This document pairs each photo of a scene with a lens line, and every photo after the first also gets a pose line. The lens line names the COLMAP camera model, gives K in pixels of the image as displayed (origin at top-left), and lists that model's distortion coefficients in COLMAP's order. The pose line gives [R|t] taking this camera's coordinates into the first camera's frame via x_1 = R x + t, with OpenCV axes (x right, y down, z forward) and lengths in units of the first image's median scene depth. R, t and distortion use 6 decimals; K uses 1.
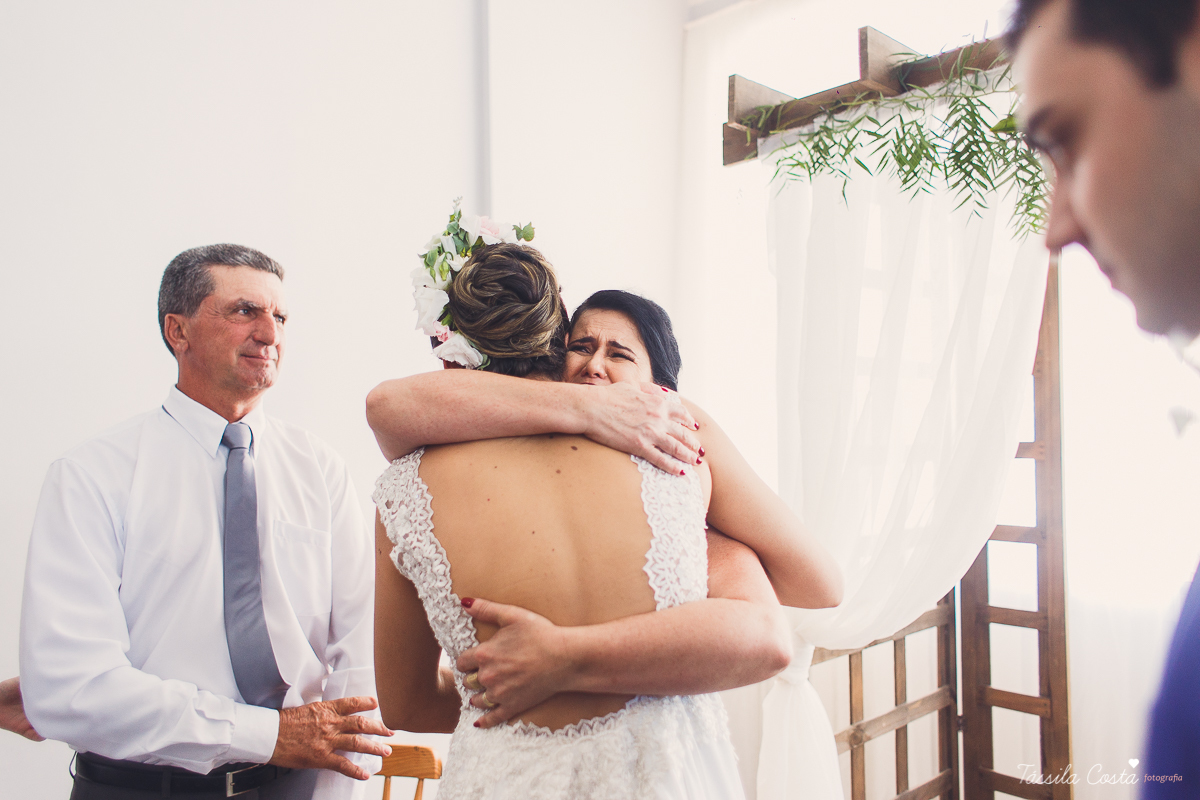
lens RADIAL K [[976.2, 0, 576.3], [0, 976.2, 402.6], [0, 0, 1]] dist [0.037972, -0.002632]
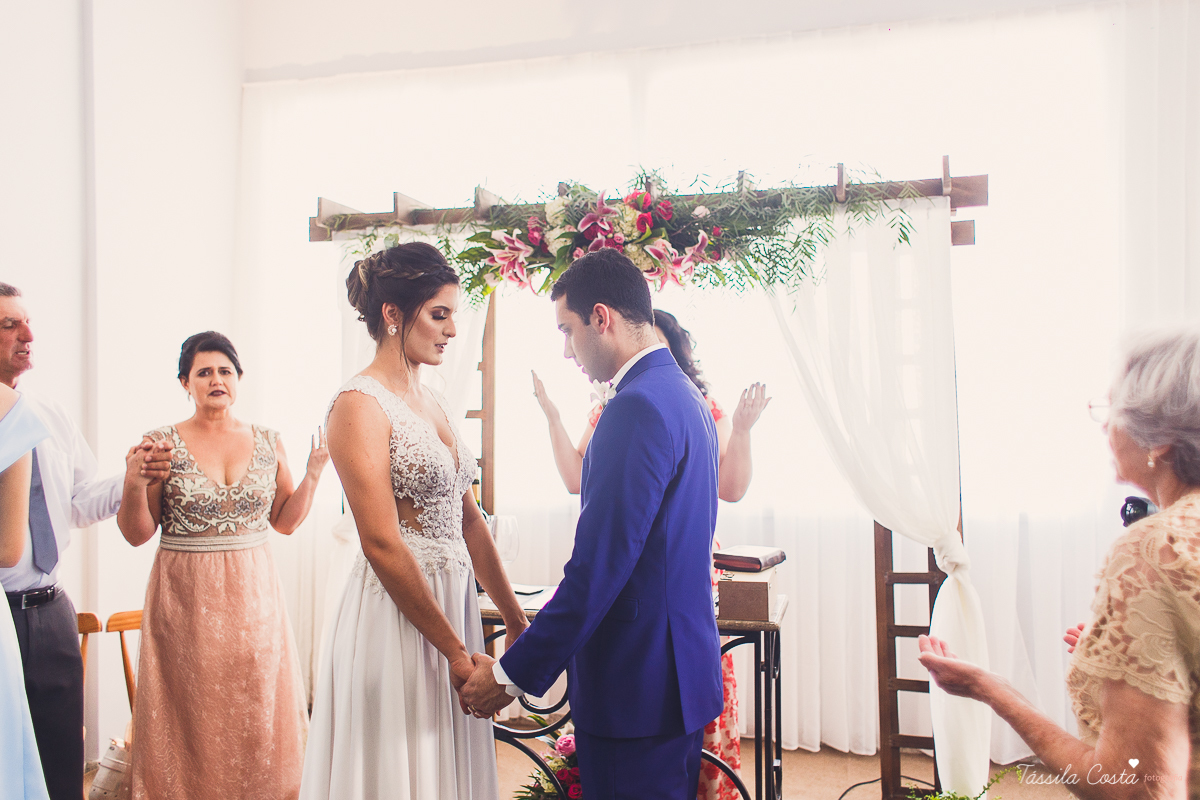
lens RADIAL K [[1032.6, 0, 617.3], [0, 1032.6, 415.4], [0, 0, 1]] dist [0.016556, 0.001990]
pose [[0.857759, 0.000060, 0.514052, -0.324018], [-0.021830, 0.999102, 0.036310, -0.025963], [-0.513588, -0.042367, 0.856990, -0.836074]]
